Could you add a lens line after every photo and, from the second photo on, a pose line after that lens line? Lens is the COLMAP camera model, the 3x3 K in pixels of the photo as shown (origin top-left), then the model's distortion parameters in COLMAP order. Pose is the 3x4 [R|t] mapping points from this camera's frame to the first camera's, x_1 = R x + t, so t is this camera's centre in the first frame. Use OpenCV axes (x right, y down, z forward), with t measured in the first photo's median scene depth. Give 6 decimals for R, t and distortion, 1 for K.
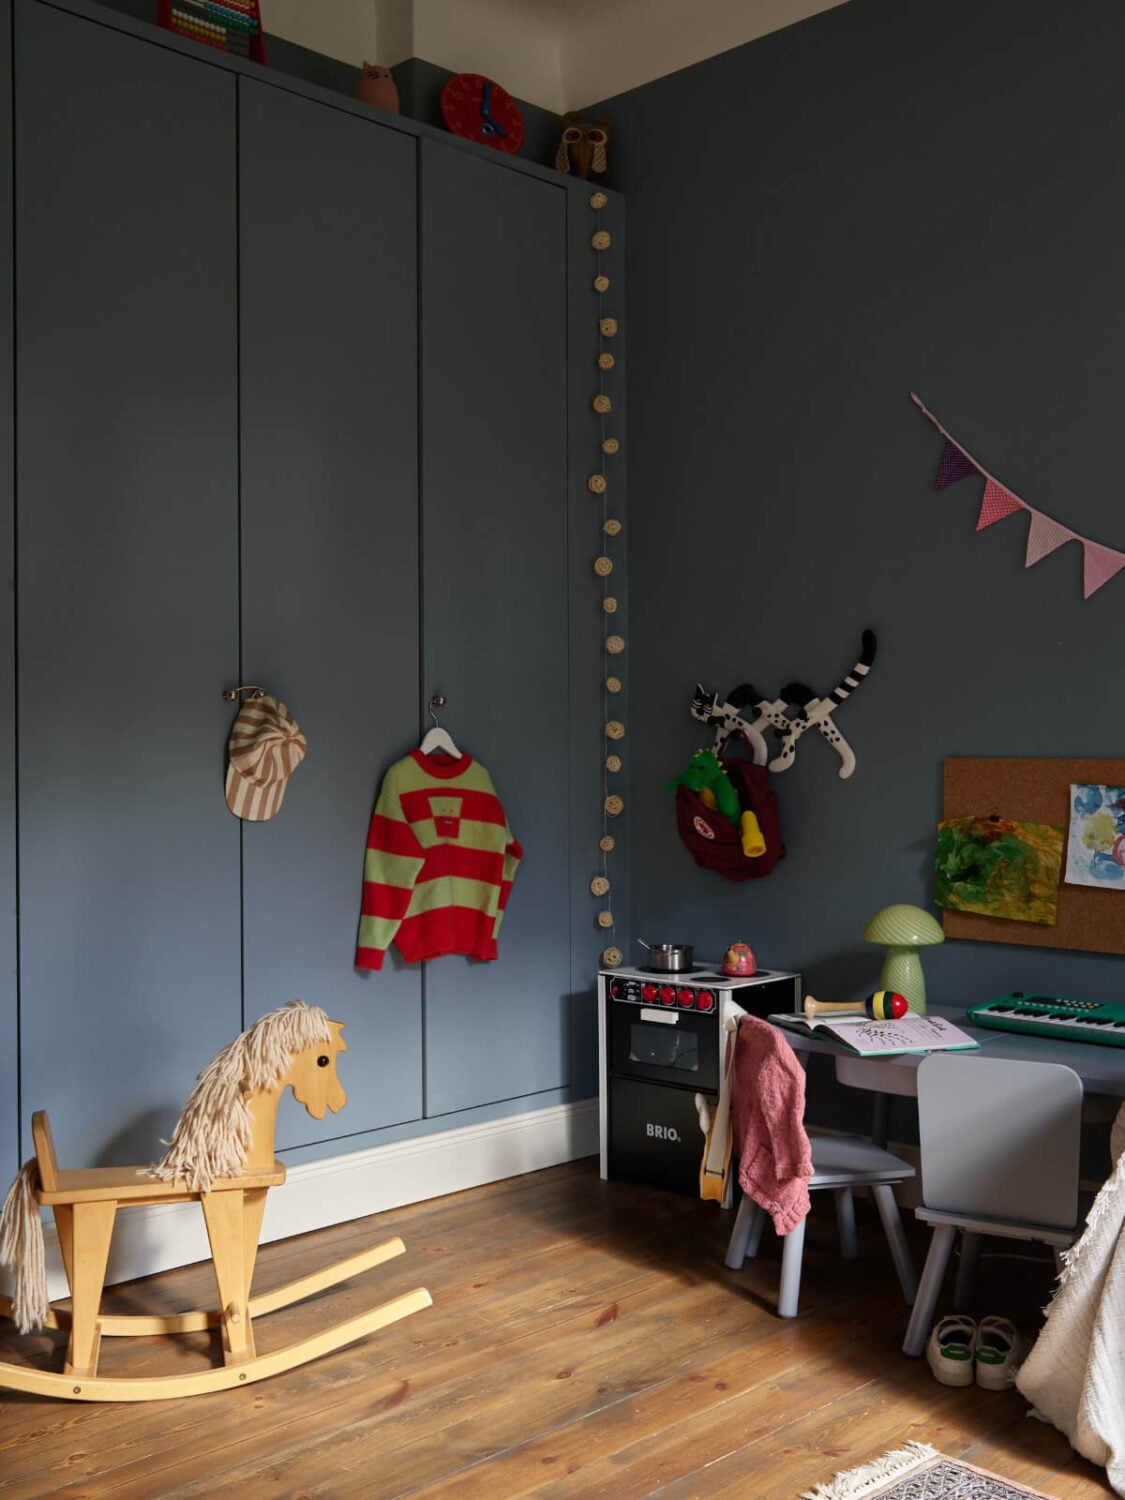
lens RADIAL K [[1560.9, 0, 561.6], [0, 1560.9, 756.3], [0, 0, 1]] dist [-0.009183, 0.015187]
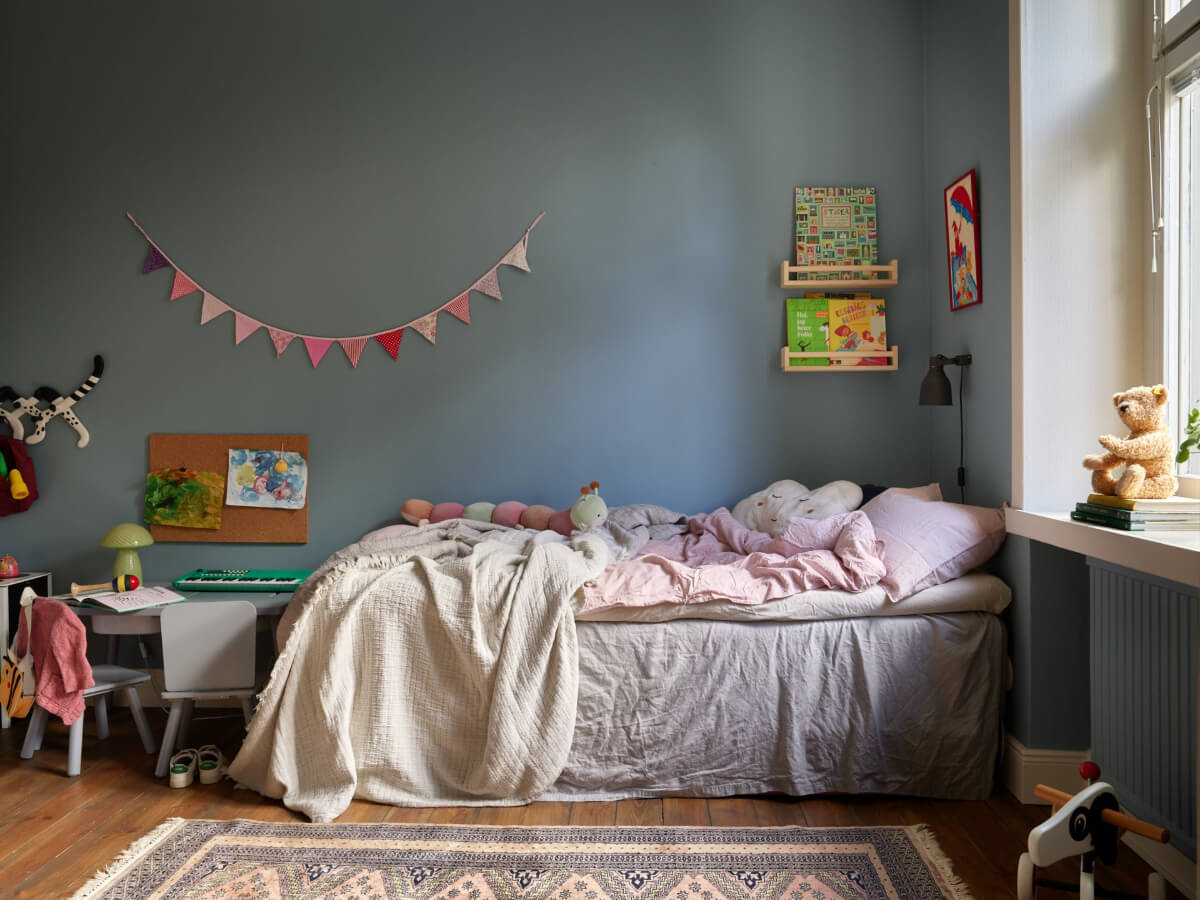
lens RADIAL K [[1039.4, 0, 600.0], [0, 1039.4, 450.0], [0, 0, 1]] dist [-0.040444, -0.005295]
pose [[0.736284, -0.015426, 0.676497, -0.156675], [0.001699, 0.999779, 0.020948, -0.004937], [-0.676670, -0.014274, 0.736148, -0.148963]]
